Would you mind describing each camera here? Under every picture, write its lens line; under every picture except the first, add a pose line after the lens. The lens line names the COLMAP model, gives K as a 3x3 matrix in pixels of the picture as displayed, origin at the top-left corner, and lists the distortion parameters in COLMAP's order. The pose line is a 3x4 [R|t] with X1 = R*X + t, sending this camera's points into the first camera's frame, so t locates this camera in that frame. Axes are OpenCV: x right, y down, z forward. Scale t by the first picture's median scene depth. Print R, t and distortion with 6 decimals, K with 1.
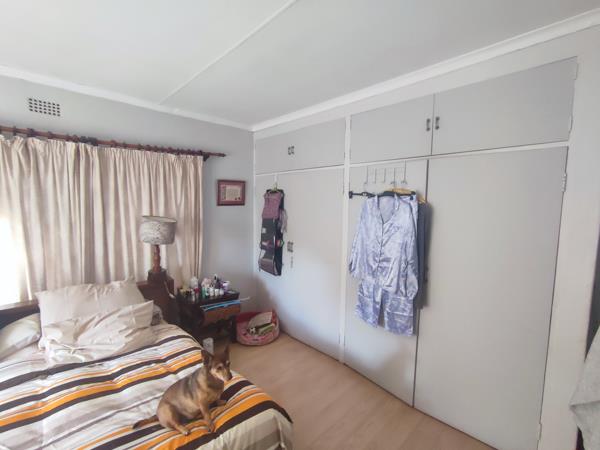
lens RADIAL K [[274.3, 0, 300.3], [0, 274.3, 224.6], [0, 0, 1]] dist [0.000181, 0.000054]
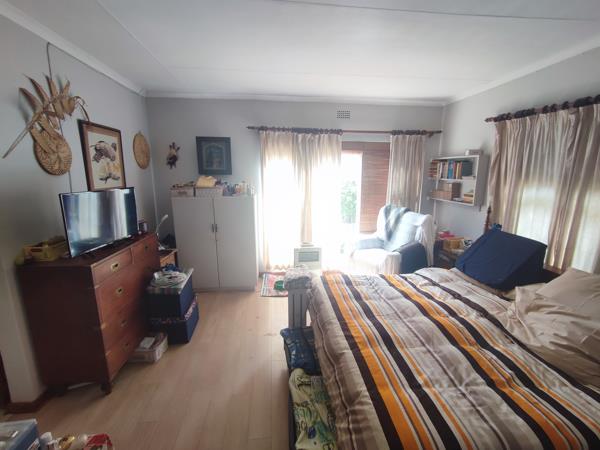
lens RADIAL K [[274.3, 0, 301.2], [0, 274.3, 224.6], [0, 0, 1]] dist [0.000181, 0.000054]
pose [[-0.618542, 0.129433, -0.775018, 0.415236], [-0.081939, 0.970337, 0.227449, -0.049243], [0.781468, 0.204191, -0.589588, 0.881891]]
